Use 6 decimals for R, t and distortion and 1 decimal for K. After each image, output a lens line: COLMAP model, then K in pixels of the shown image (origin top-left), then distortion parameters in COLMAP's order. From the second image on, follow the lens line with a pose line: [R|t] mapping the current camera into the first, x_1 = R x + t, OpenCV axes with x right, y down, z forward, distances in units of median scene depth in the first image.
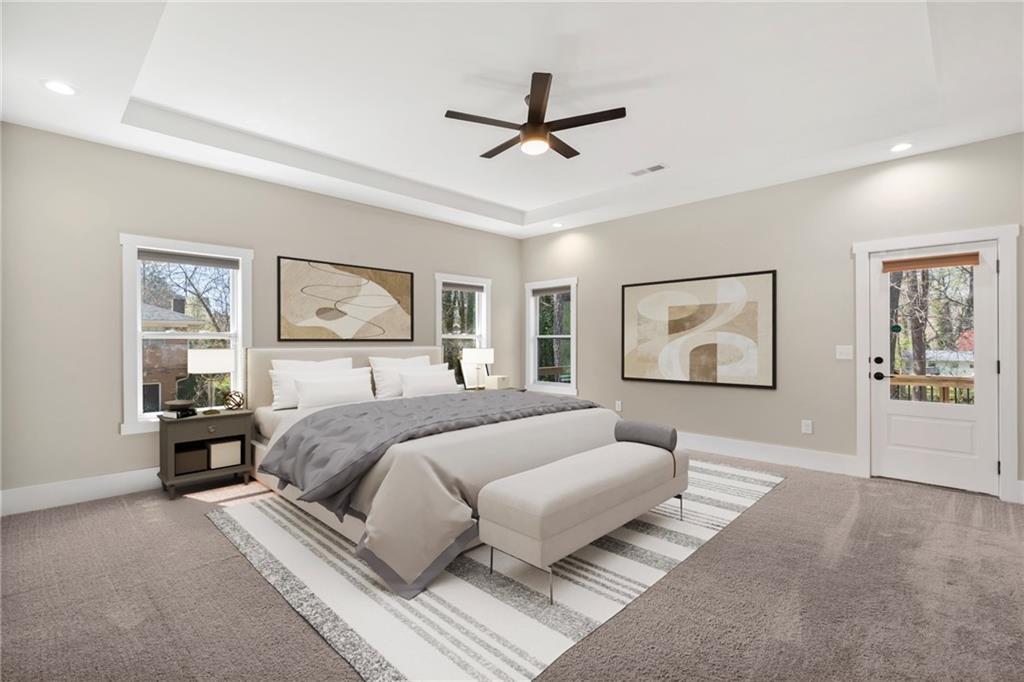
lens RADIAL K [[461.2, 0, 512.0], [0, 461.2, 350.9], [0, 0, 1]] dist [0.022697, 0.000066]
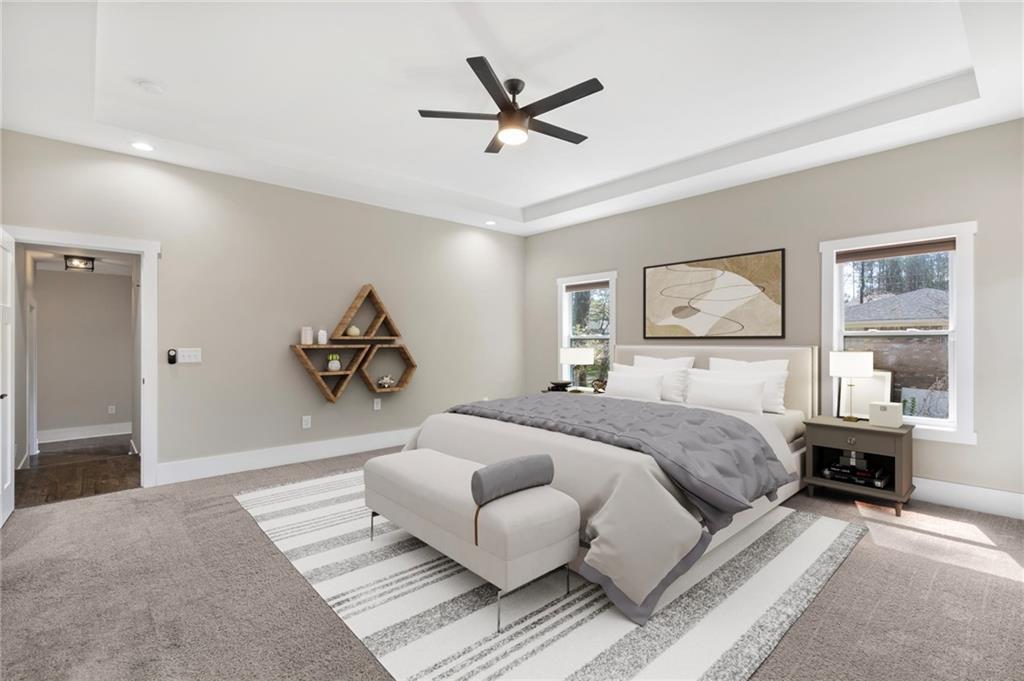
lens RADIAL K [[465.6, 0, 516.7], [0, 465.6, 338.5], [0, 0, 1]] dist [0.002436, 0.000116]
pose [[-0.054487, 0.009901, -0.998465, 0.658481], [-0.006693, 0.999925, 0.010281, -0.030055], [0.998492, 0.007242, -0.054417, 0.690777]]
